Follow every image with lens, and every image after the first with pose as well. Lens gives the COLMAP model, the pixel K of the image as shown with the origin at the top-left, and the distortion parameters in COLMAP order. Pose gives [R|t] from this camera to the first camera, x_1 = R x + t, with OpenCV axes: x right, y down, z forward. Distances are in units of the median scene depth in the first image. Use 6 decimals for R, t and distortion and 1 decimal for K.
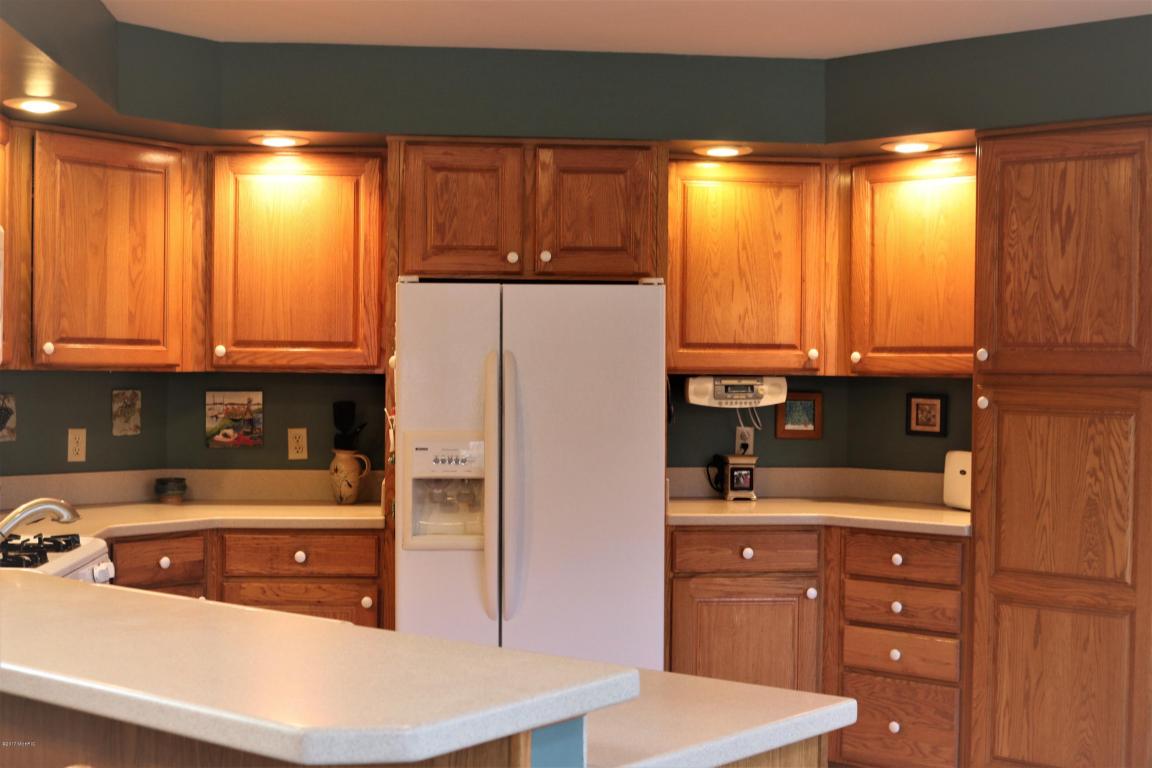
lens RADIAL K [[1573.0, 0, 576.0], [0, 1573.0, 384.0], [0, 0, 1]] dist [-0.067683, 0.086662]
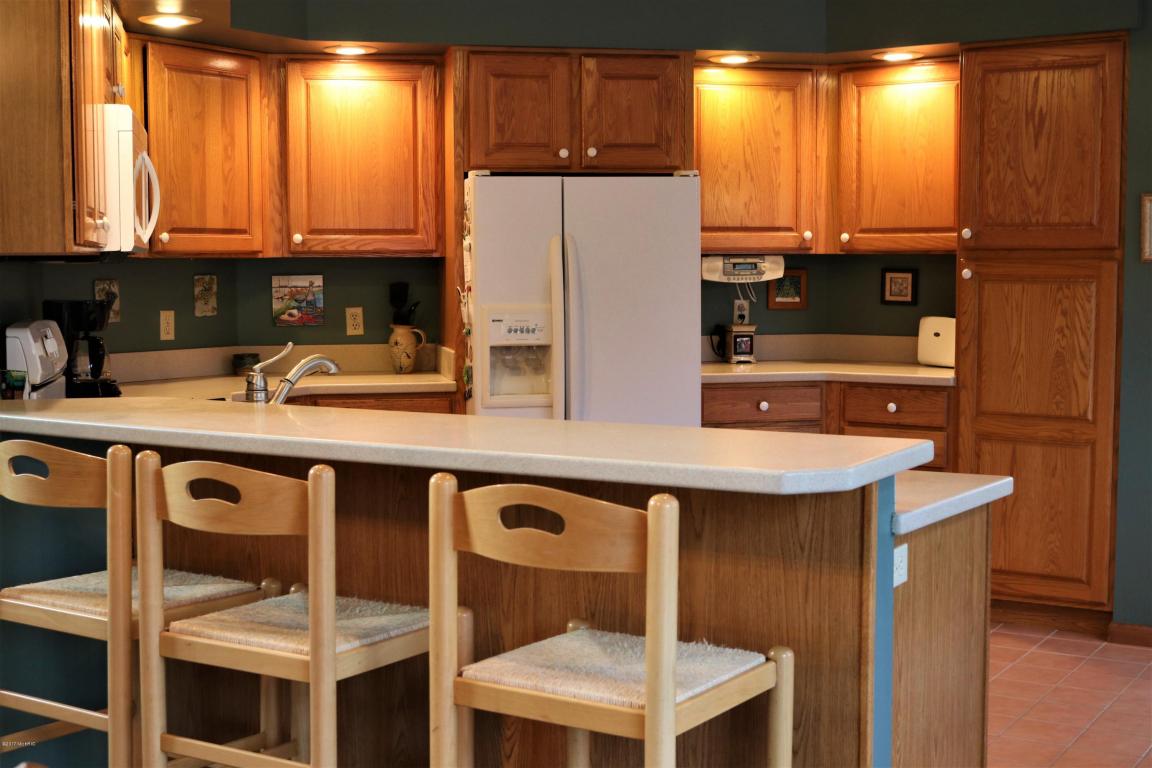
lens RADIAL K [[1573.0, 0, 576.0], [0, 1573.0, 384.0], [0, 0, 1]] dist [-0.067683, 0.086662]
pose [[0.993559, -0.022338, 0.111093, -0.161307], [0.014626, 0.997457, 0.069755, 0.007548], [-0.112368, -0.067681, 0.991359, -0.147423]]
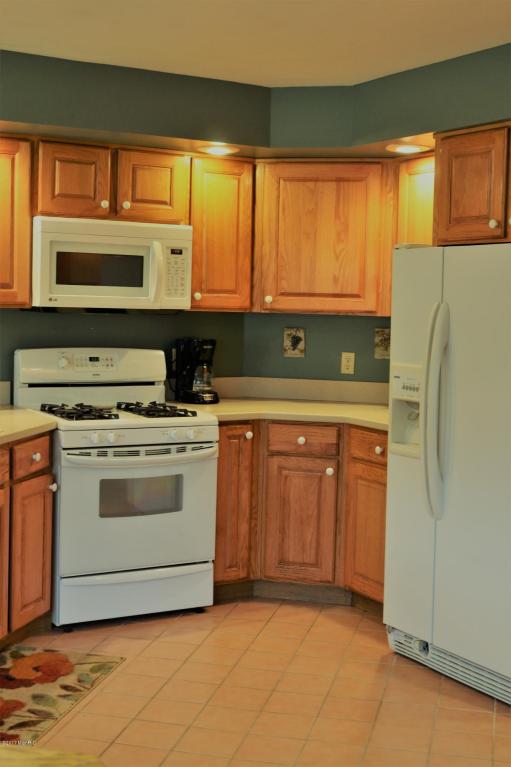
lens RADIAL K [[1047.3, 0, 255.5], [0, 1047.3, 383.5], [0, 0, 1]] dist [-0.067683, 0.086662]
pose [[0.425375, 0.072987, -0.902069, 0.598631], [-0.027644, 0.997325, 0.067659, -0.008420], [0.904595, -0.003843, 0.426255, 0.497470]]
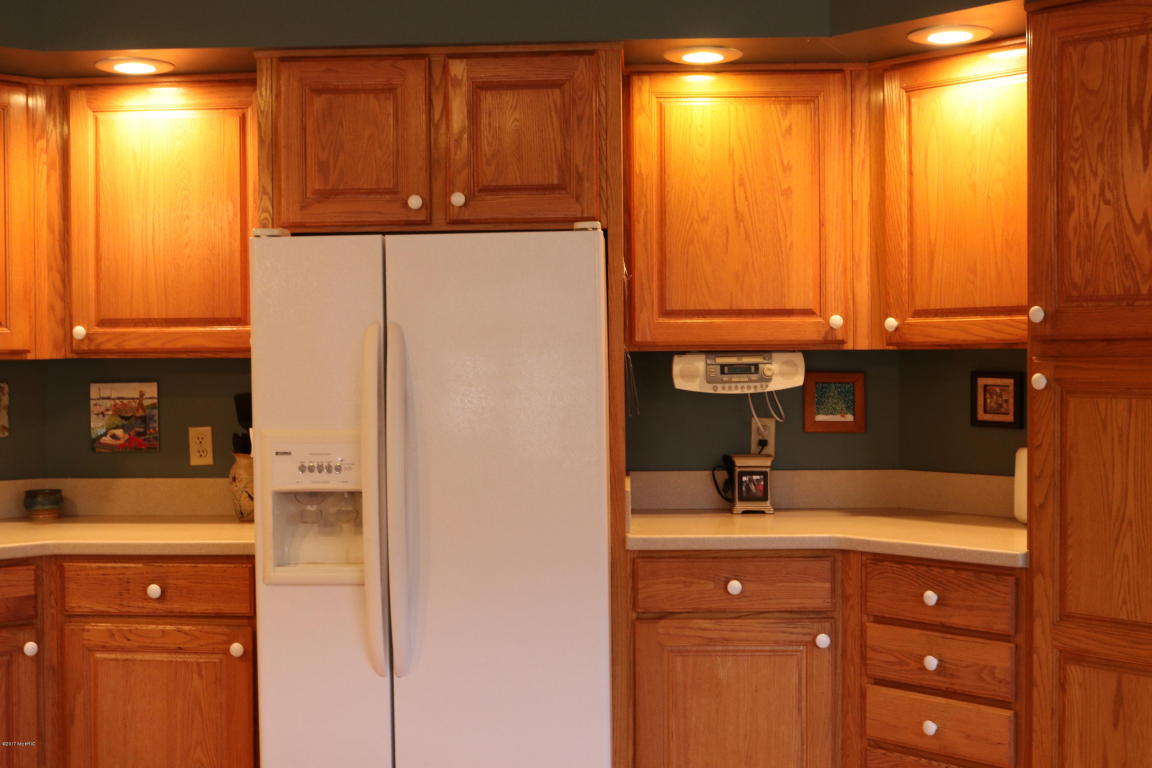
lens RADIAL K [[1573.0, 0, 576.0], [0, 1573.0, 384.0], [0, 0, 1]] dist [-0.067683, 0.086662]
pose [[0.989721, -0.015521, -0.142165, 0.143984], [0.016326, 0.999857, 0.004499, 0.006106], [0.142075, -0.006774, 0.989833, 0.249804]]
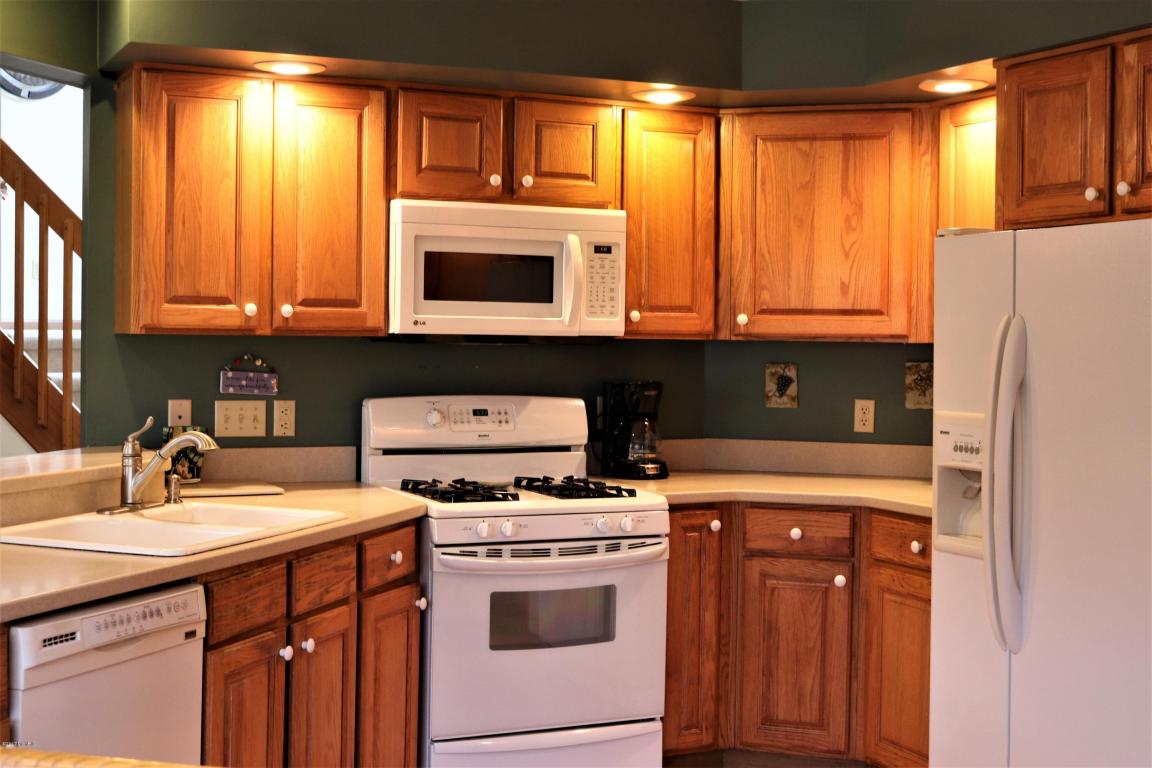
lens RADIAL K [[1573.0, 0, 576.0], [0, 1573.0, 384.0], [0, 0, 1]] dist [-0.067683, 0.086662]
pose [[0.346299, 0.024461, -0.937805, 0.589088], [-0.015201, 0.999675, 0.020462, 0.000746], [0.938001, 0.007170, 0.346558, 0.494257]]
